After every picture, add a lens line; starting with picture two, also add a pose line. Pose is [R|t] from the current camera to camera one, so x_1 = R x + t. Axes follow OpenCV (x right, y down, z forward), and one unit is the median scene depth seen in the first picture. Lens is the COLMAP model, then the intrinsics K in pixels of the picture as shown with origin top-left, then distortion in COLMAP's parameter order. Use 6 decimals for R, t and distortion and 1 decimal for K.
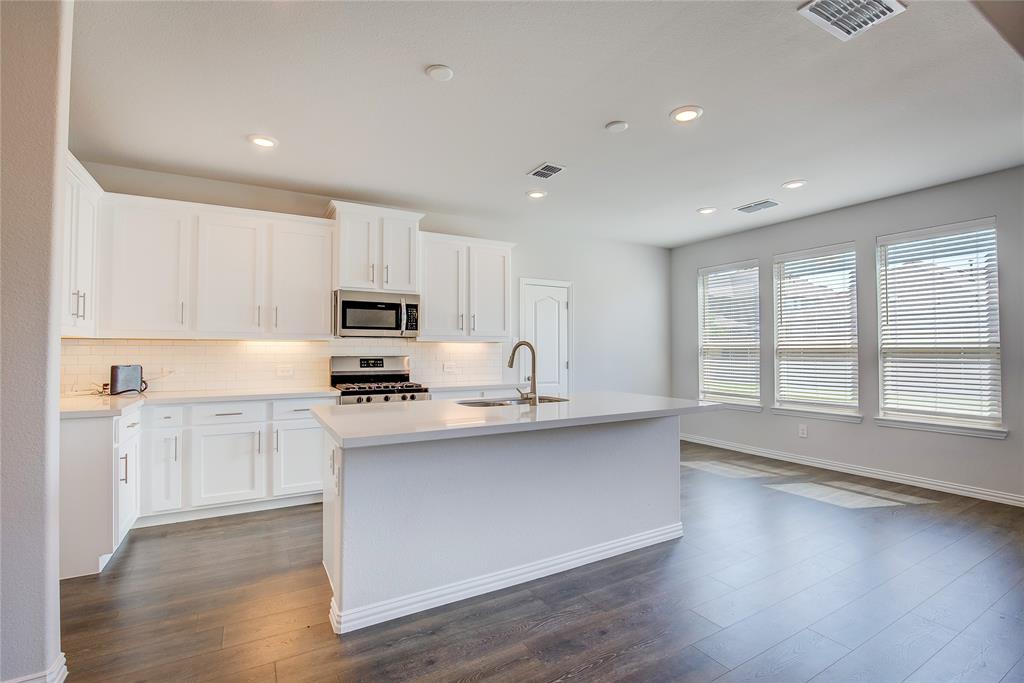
lens RADIAL K [[465.6, 0, 509.6], [0, 465.6, 340.9], [0, 0, 1]] dist [-0.035310, 0.006318]
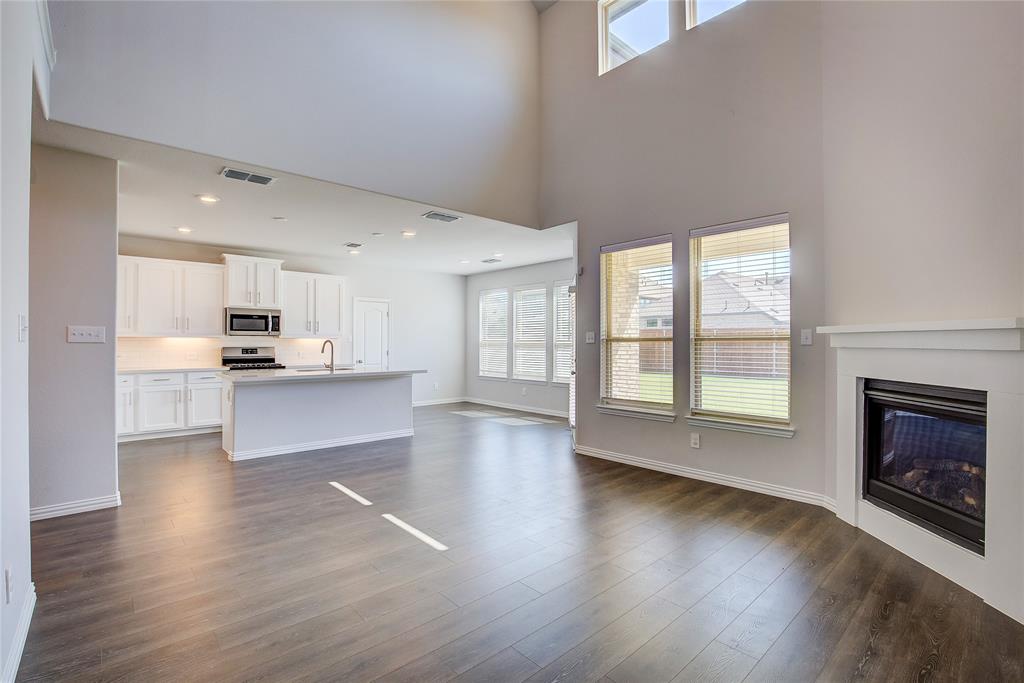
lens RADIAL K [[465.6, 0, 510.9], [0, 465.6, 342.2], [0, 0, 1]] dist [-0.035310, 0.006318]
pose [[0.976182, 0.003711, 0.216922, 0.256807], [-0.008548, 0.999735, 0.021365, -0.027444], [-0.216786, -0.022711, 0.975955, -0.805162]]
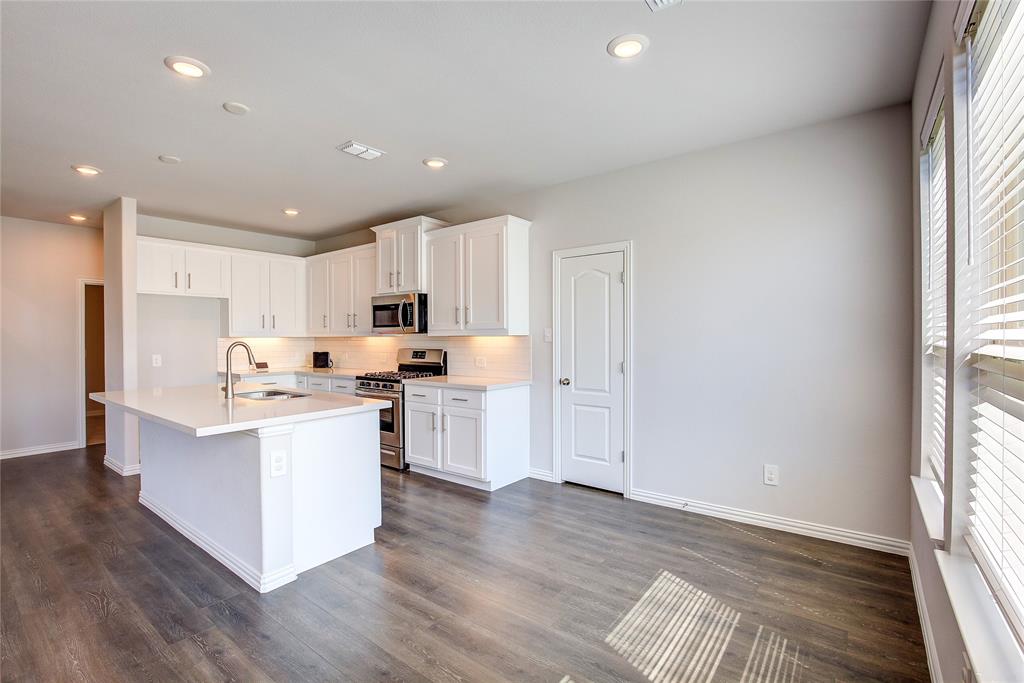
lens RADIAL K [[465.6, 0, 510.9], [0, 465.6, 342.1], [0, 0, 1]] dist [-0.035310, 0.006318]
pose [[0.390071, 0.011792, -0.920709, 0.912875], [0.025774, 0.999386, 0.023720, -0.006020], [0.920424, -0.032983, 0.389528, 0.806353]]
